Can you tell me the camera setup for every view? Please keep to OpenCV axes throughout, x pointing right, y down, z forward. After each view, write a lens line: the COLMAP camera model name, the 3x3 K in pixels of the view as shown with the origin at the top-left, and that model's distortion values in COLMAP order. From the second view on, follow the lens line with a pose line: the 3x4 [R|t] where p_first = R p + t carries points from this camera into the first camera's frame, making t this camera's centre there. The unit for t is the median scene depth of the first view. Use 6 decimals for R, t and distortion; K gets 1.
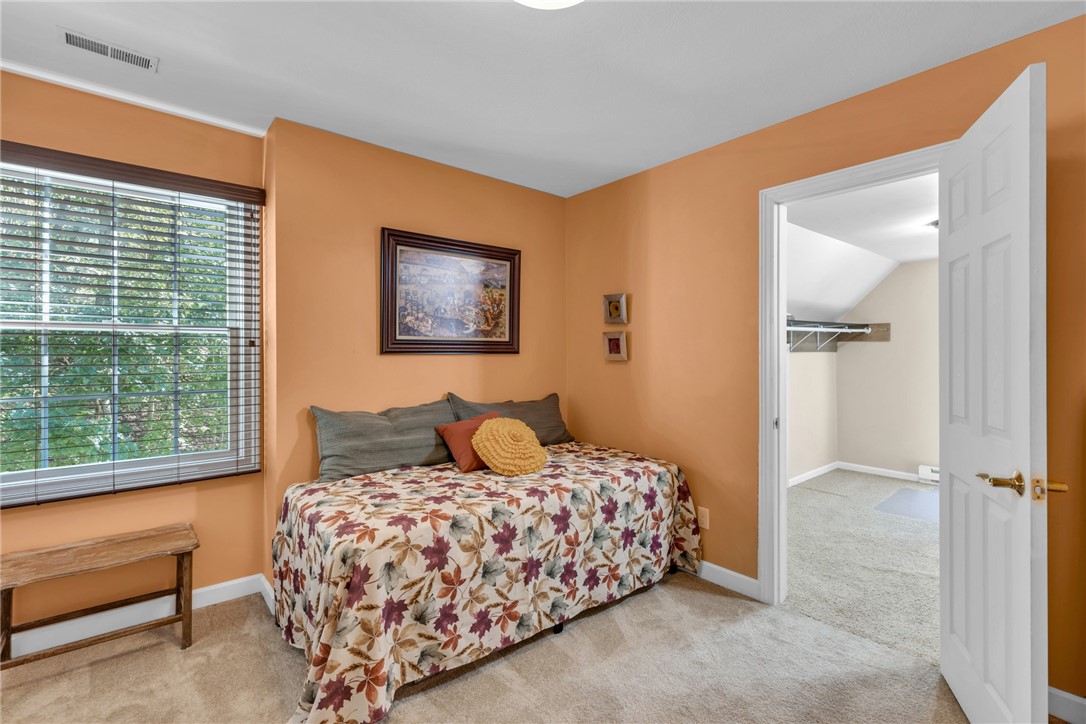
lens RADIAL K [[490.8, 0, 543.0], [0, 490.8, 355.5], [0, 0, 1]] dist [0.001275, 0.000012]
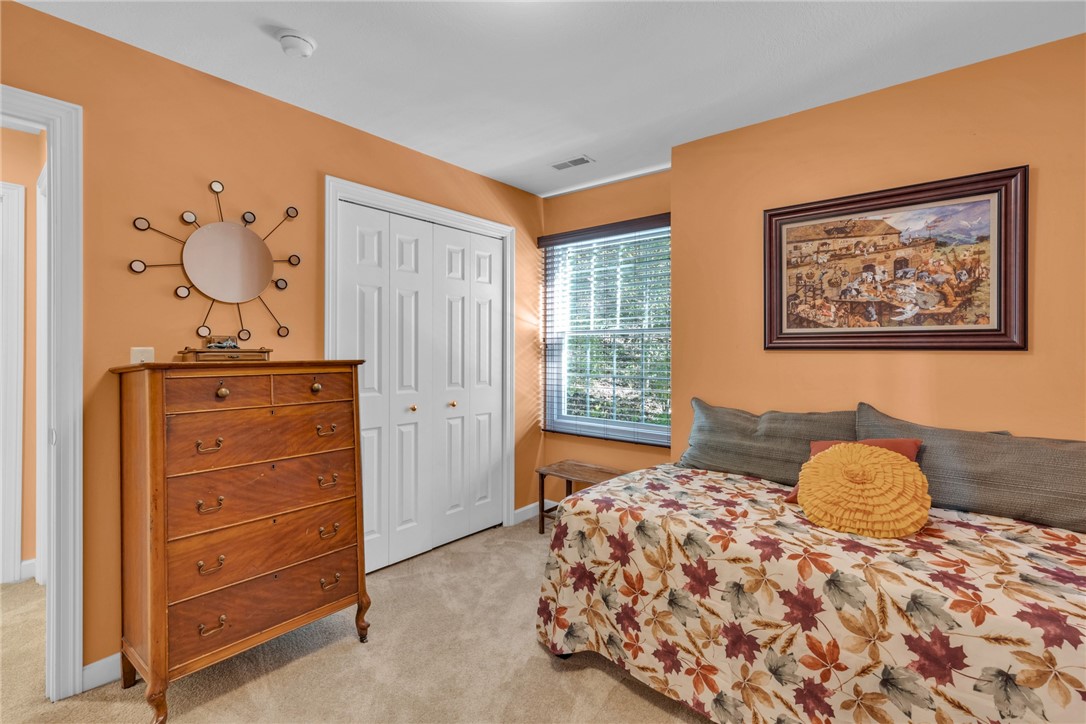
lens RADIAL K [[500.4, 0, 479.9], [0, 500.4, 316.7], [0, 0, 1]] dist [0.001244, 0.000484]
pose [[0.110436, -0.055865, -0.992312, 0.632948], [-0.000929, 0.998413, -0.056312, -0.014139], [0.993883, 0.007141, 0.110208, 0.458565]]
